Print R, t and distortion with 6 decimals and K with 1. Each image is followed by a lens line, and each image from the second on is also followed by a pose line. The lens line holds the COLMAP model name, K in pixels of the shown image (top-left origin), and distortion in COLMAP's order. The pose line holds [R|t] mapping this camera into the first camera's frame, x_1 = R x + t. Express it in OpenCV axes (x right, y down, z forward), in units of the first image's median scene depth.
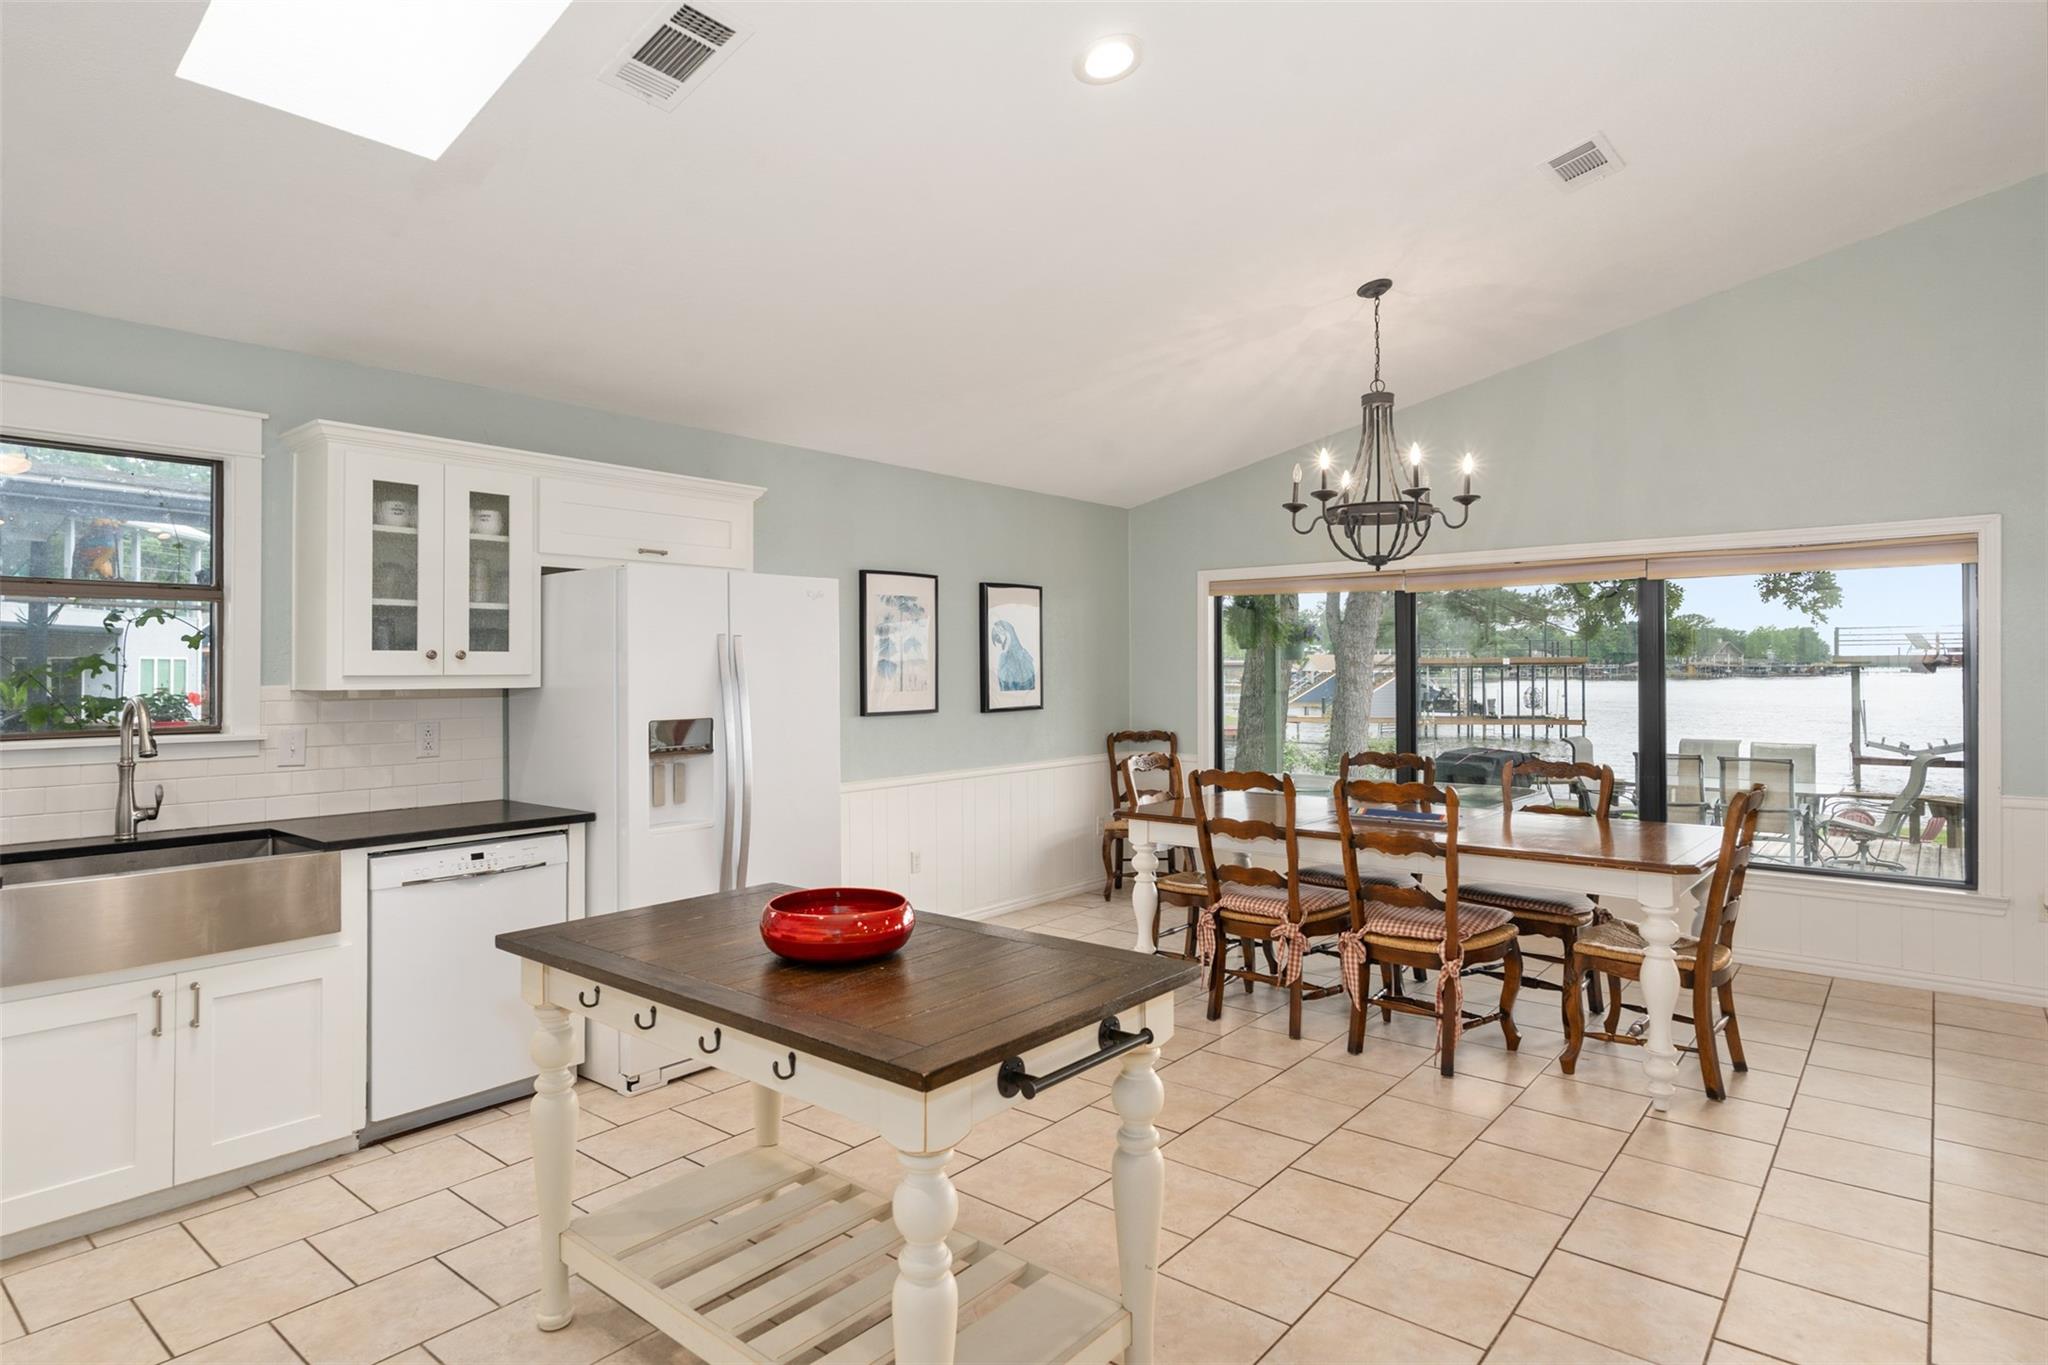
lens RADIAL K [[1083.8, 0, 1024.0], [0, 1083.8, 682.5], [0, 0, 1]] dist [-0.001762, 0.000122]
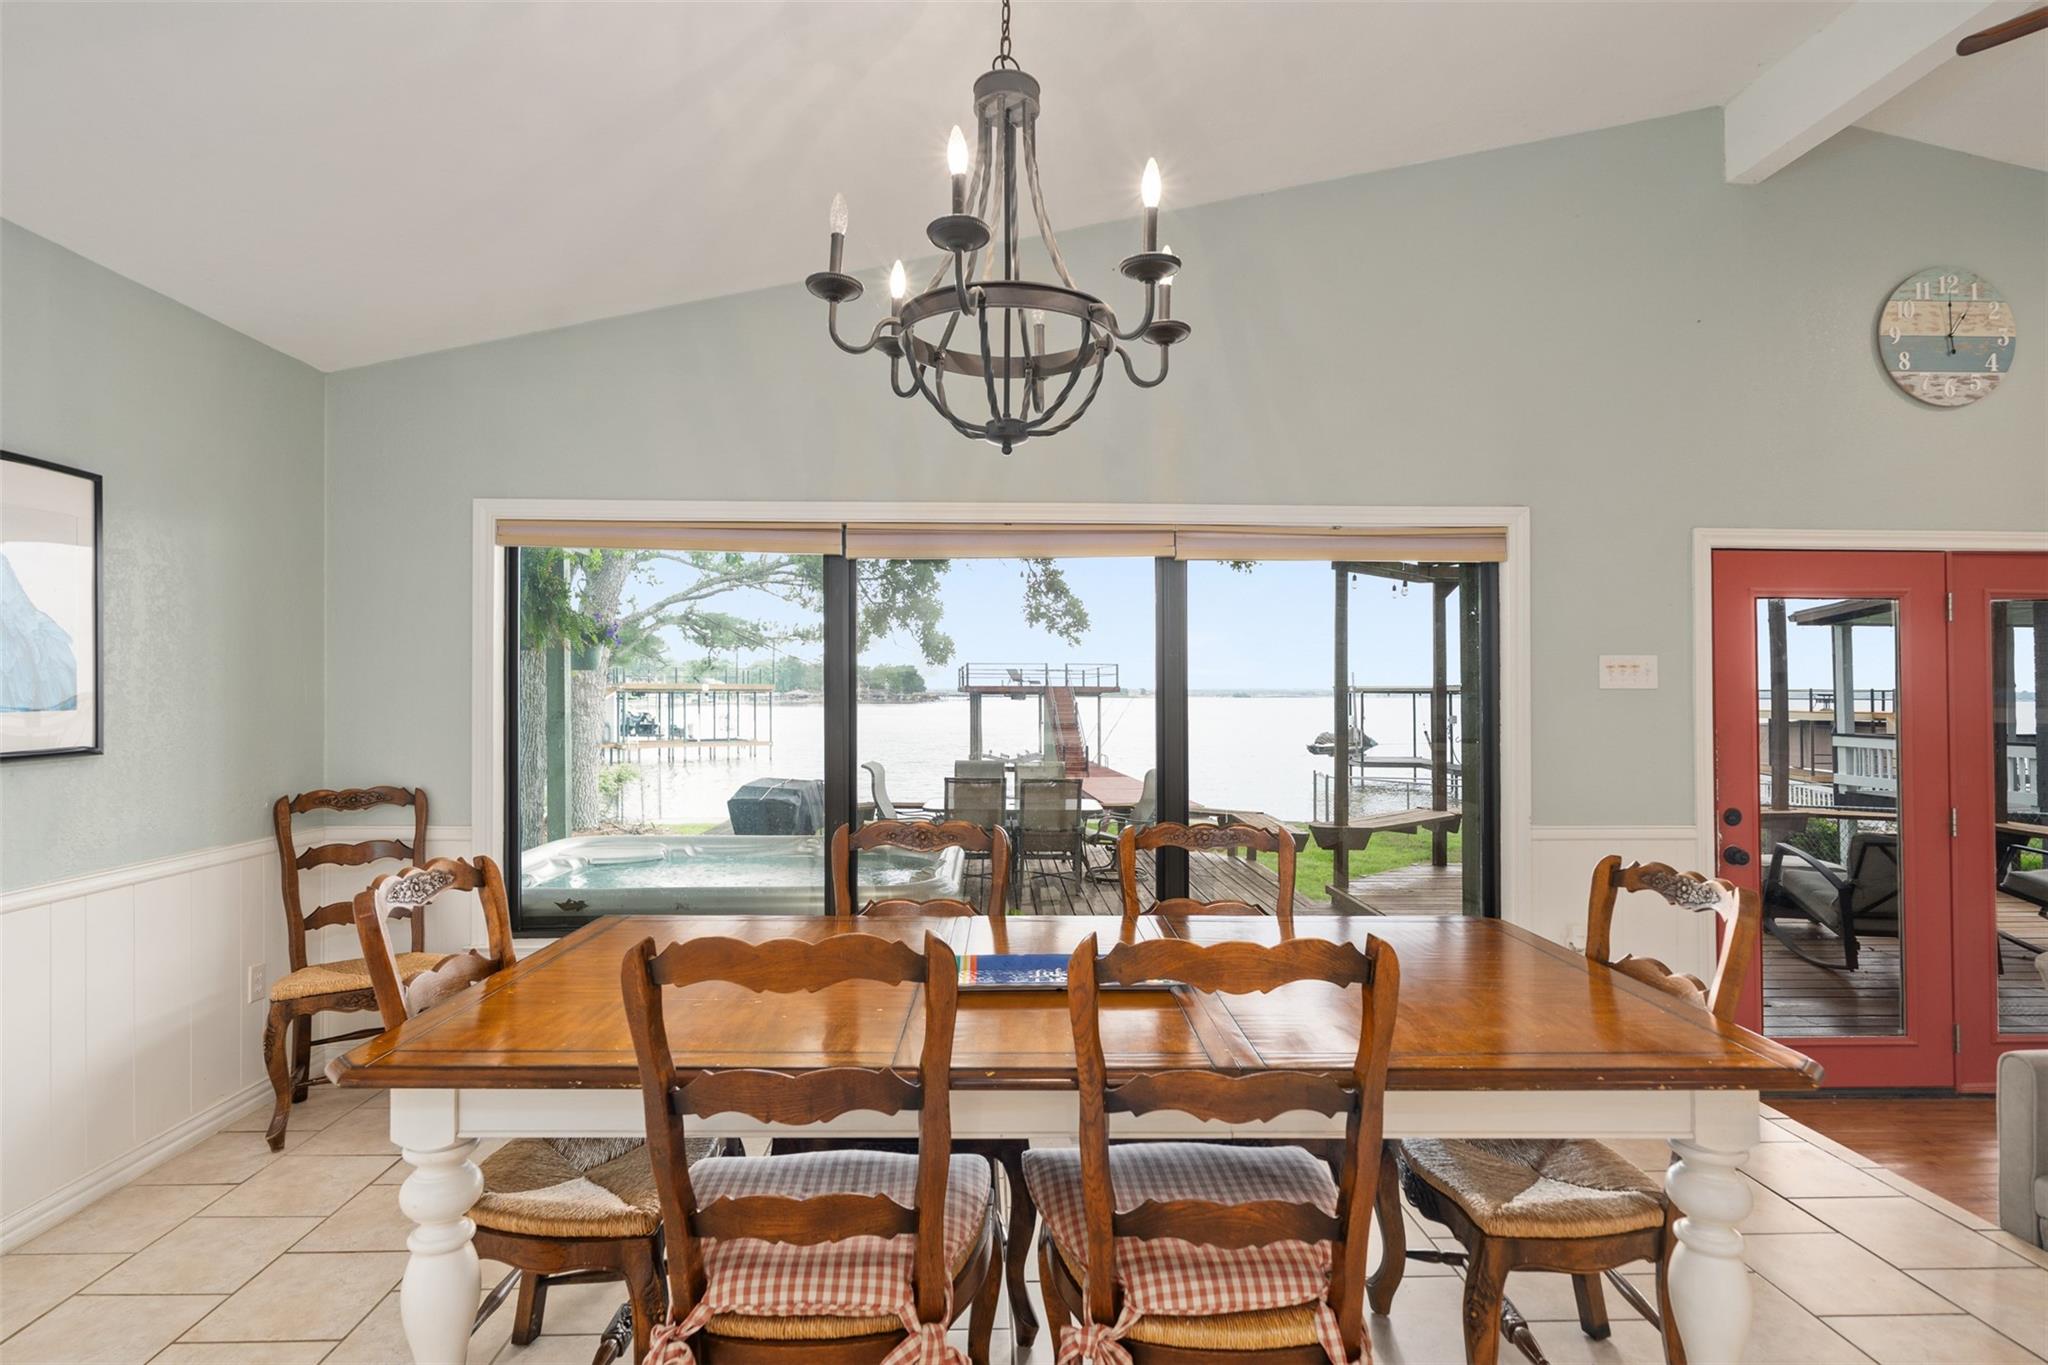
lens RADIAL K [[1063.1, 0, 1024.0], [0, 1063.1, 682.5], [0, 0, 1]] dist [-0.002963, -0.000674]
pose [[0.759025, 0.009646, 0.650990, 0.030208], [0.005699, 0.999753, -0.021459, 0.009050], [-0.651037, 0.019998, 0.758783, 0.625692]]
